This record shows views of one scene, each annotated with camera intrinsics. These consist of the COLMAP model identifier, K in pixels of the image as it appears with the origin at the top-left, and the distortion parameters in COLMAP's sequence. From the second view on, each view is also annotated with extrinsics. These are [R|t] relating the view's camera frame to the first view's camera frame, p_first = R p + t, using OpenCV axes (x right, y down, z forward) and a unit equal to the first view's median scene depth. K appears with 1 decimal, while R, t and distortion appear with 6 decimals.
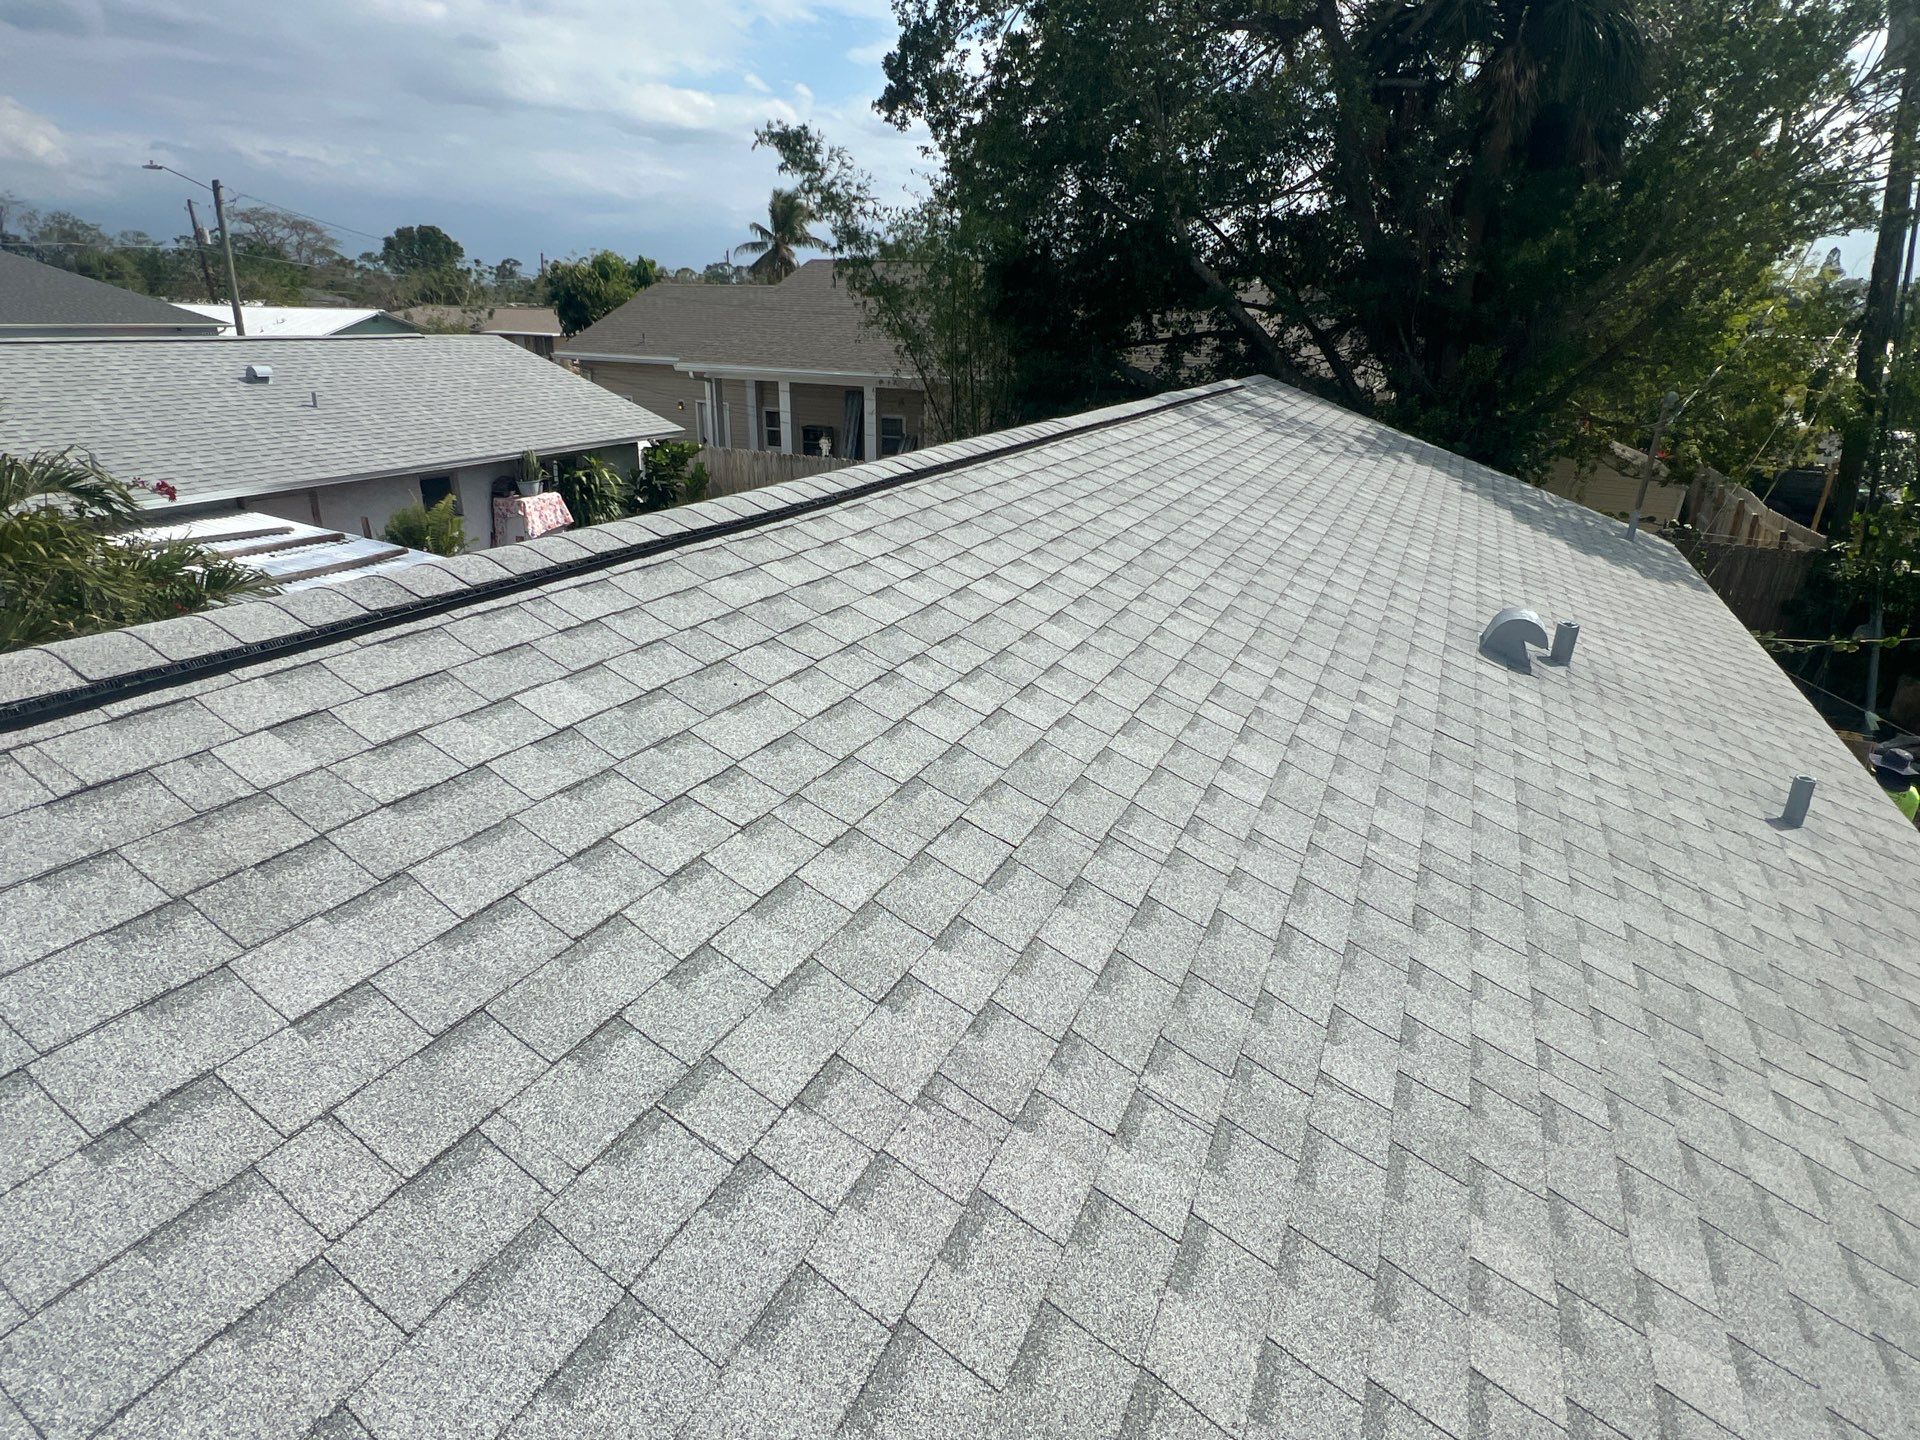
lens RADIAL K [[1043.7, 0, 960.0], [0, 1043.7, 720.0], [0, 0, 1]] dist [-0.002125, 0.002314]
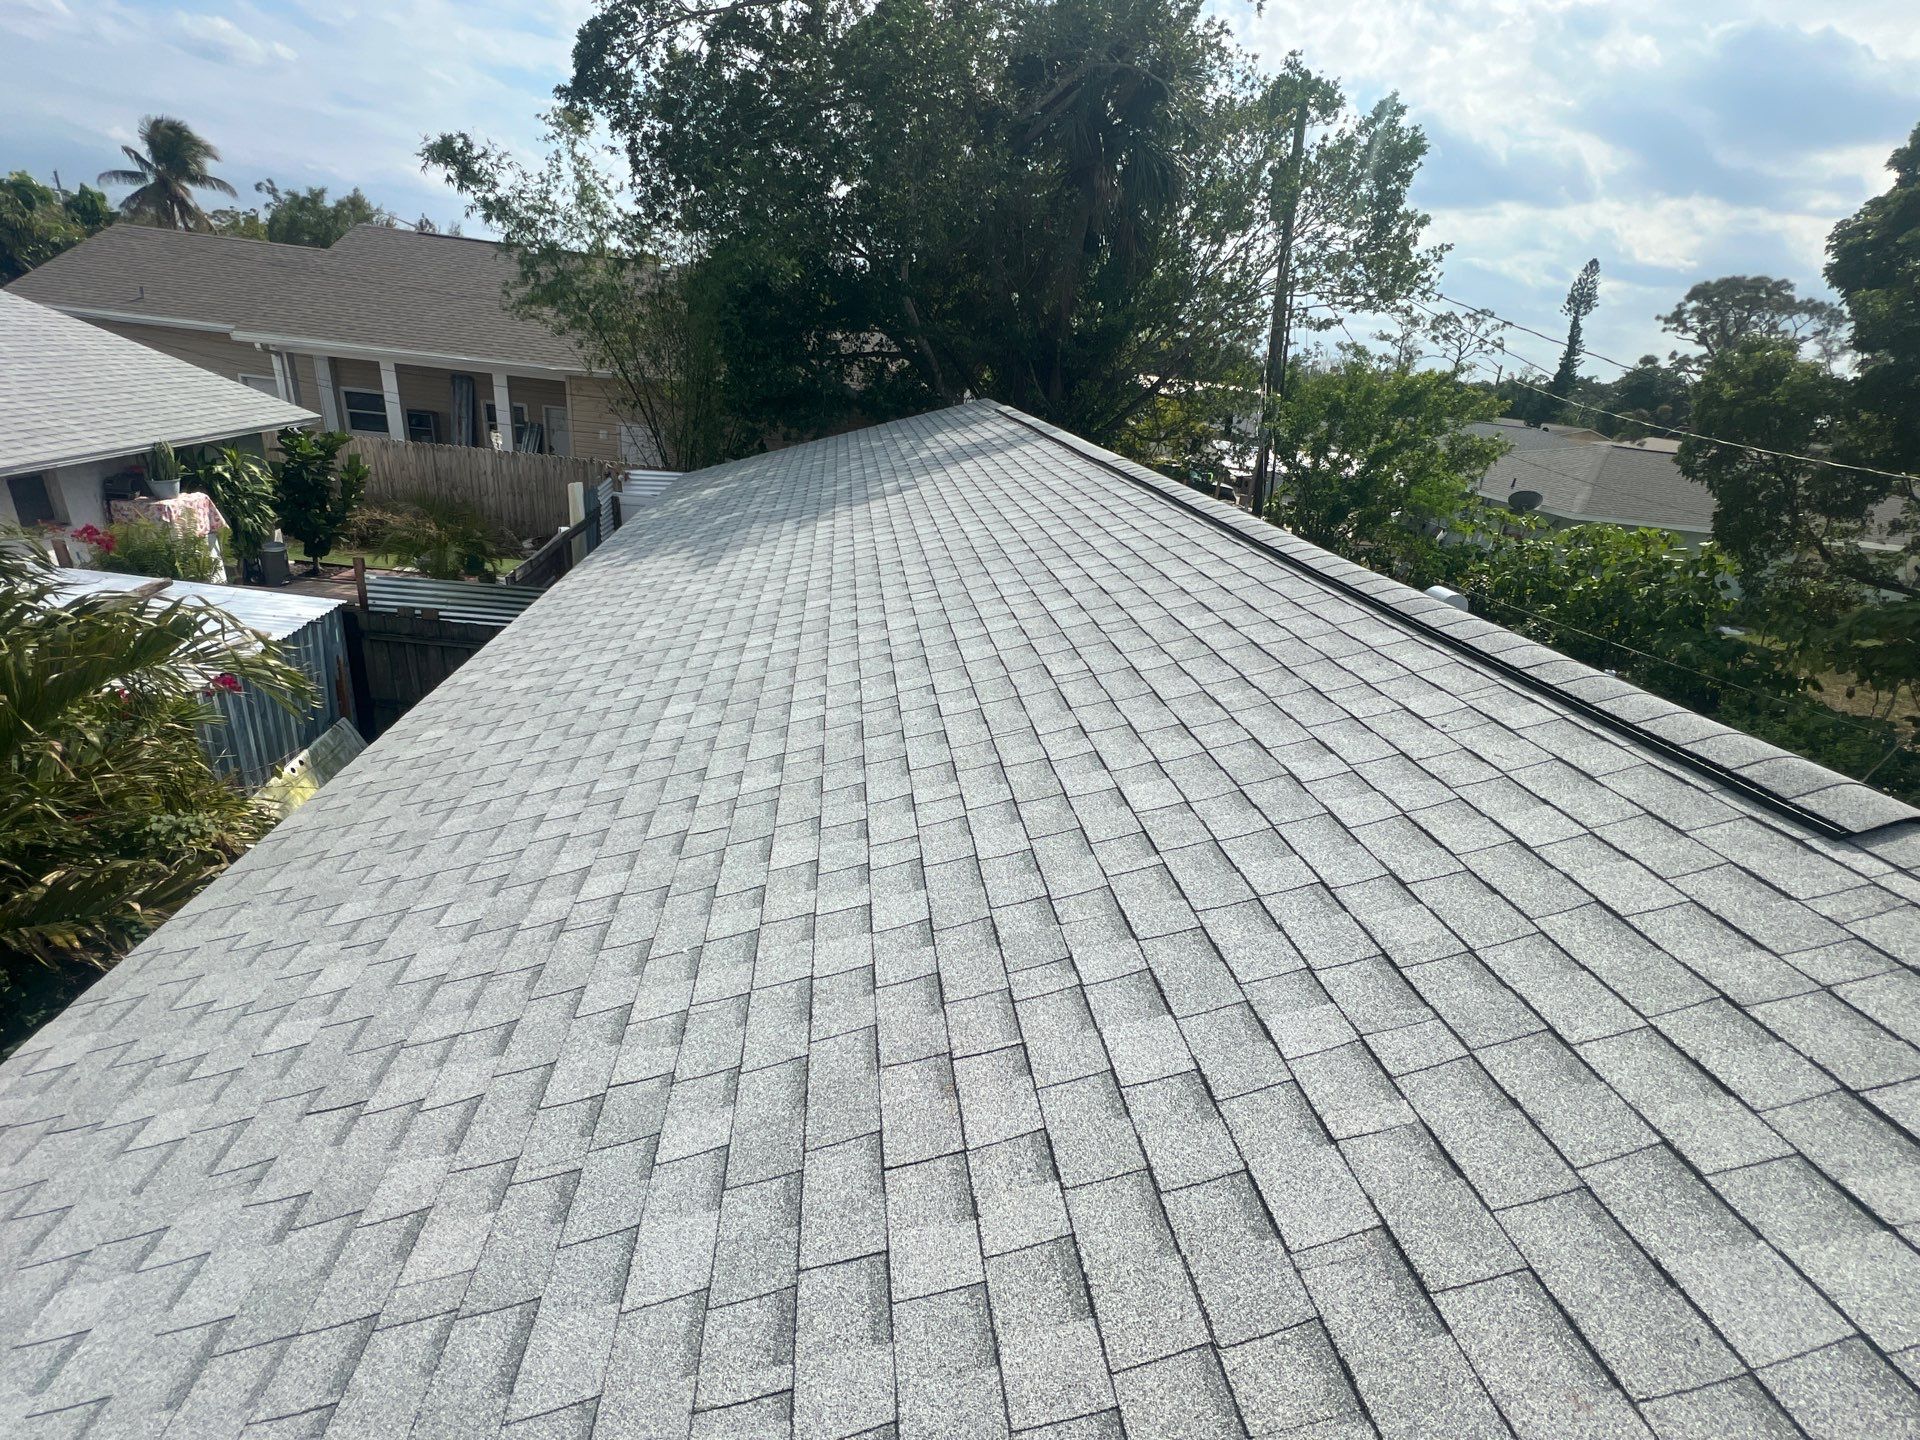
lens RADIAL K [[877.0, 0, 960.0], [0, 877.0, 720.0], [0, 0, 1]] dist [-0.003772, -0.001249]
pose [[0.825676, -0.150315, 0.543750, -0.301811], [0.112723, 0.988371, 0.102059, -0.043818], [-0.552768, -0.022975, 0.833018, 0.087401]]
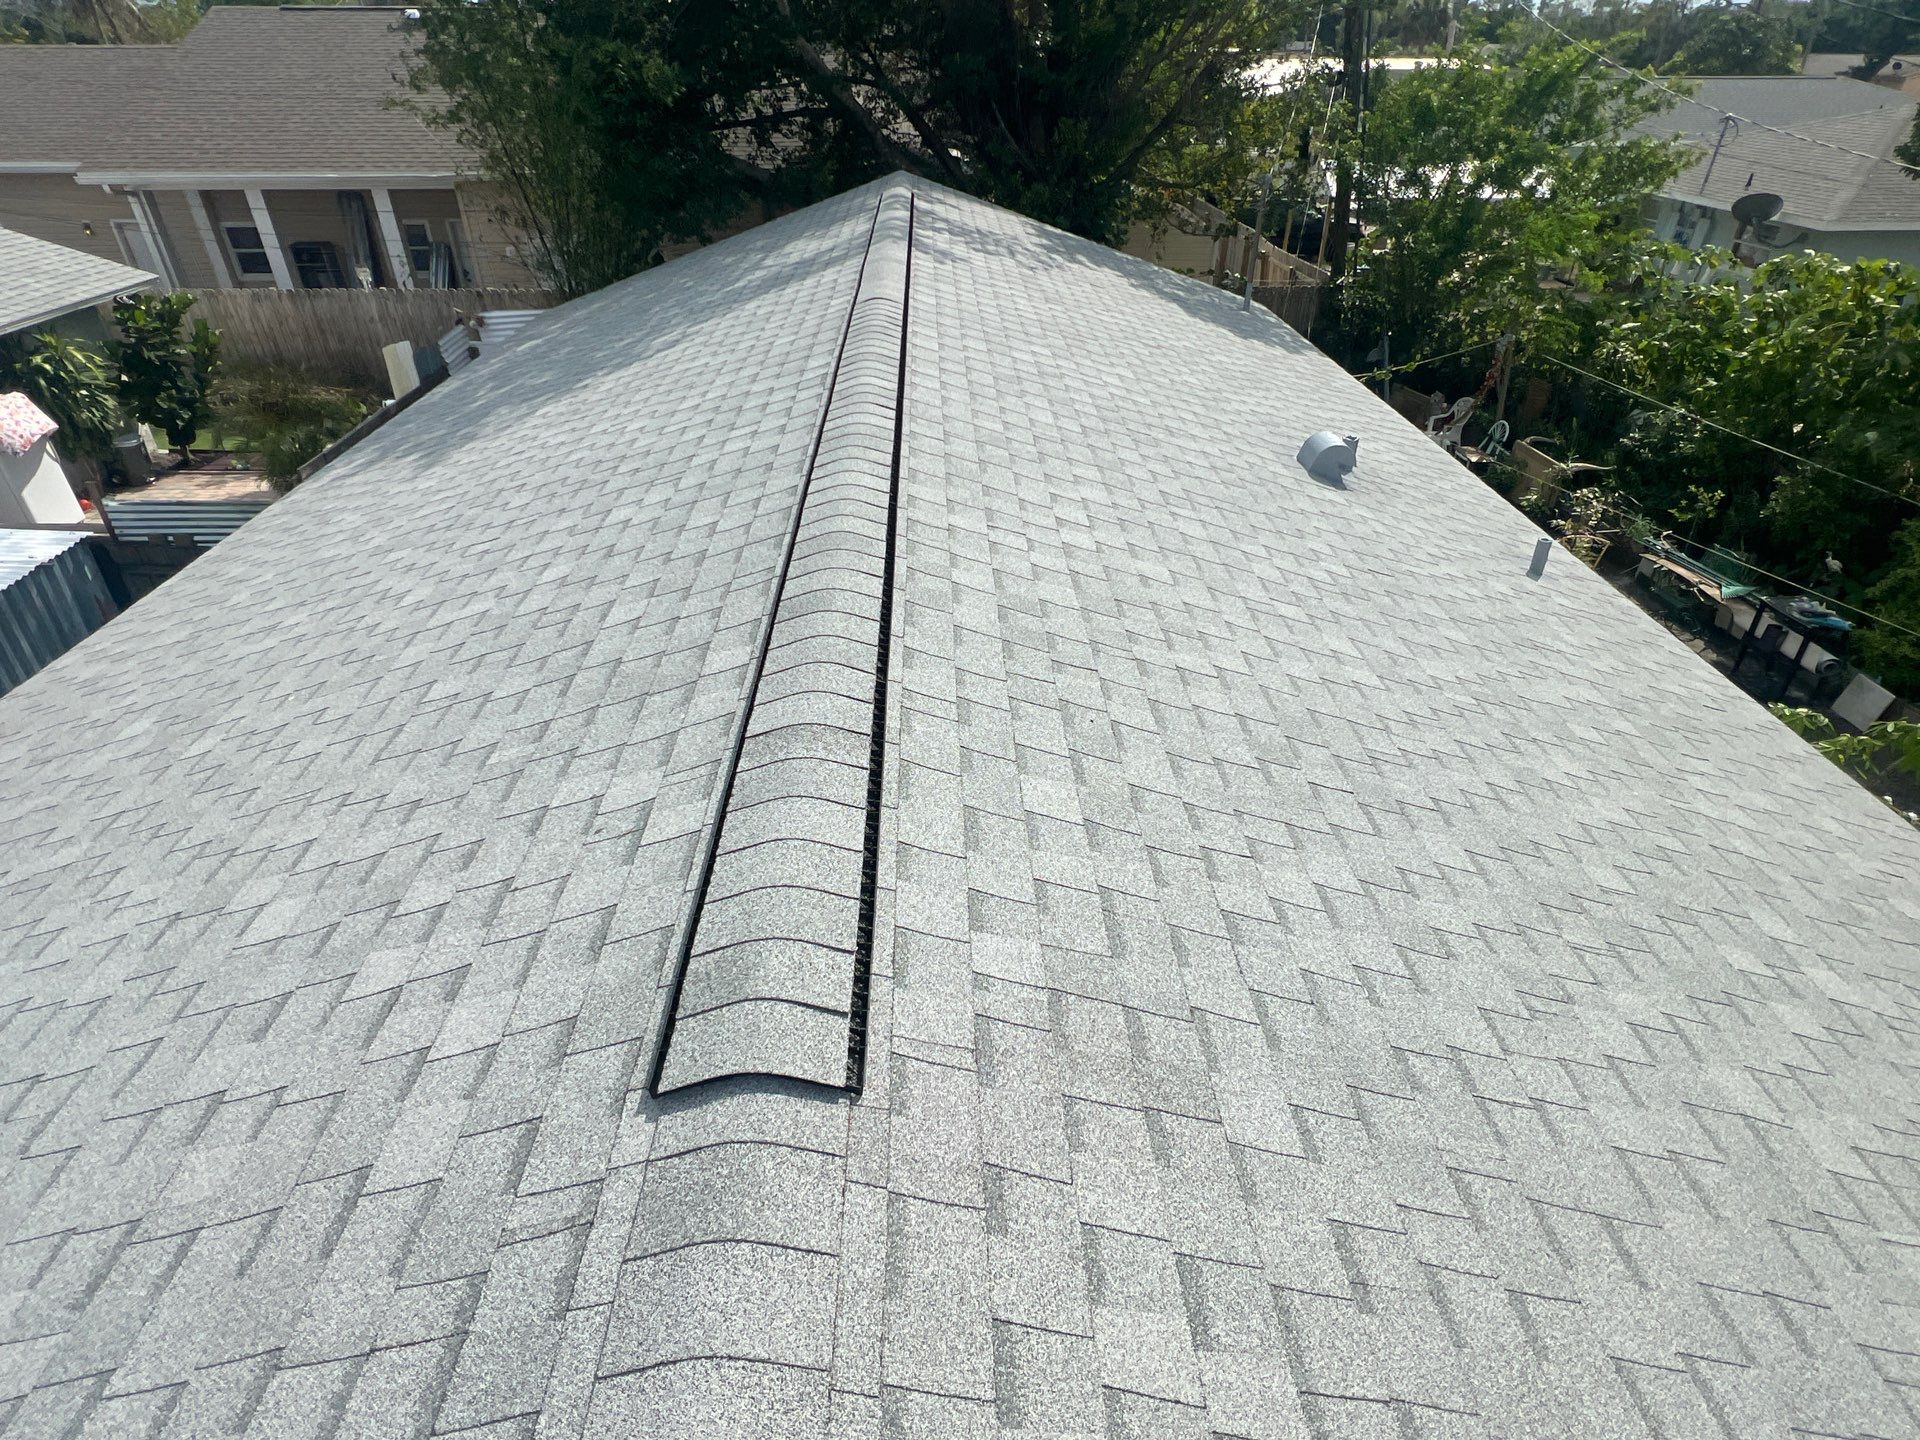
lens RADIAL K [[1043.7, 0, 960.0], [0, 1043.7, 720.0], [0, 0, 1]] dist [-0.002125, 0.002314]
pose [[0.886970, -0.272250, 0.373047, -0.135140], [0.185288, 0.949682, 0.252530, -0.061163], [-0.423028, -0.154865, 0.892785, 0.014048]]
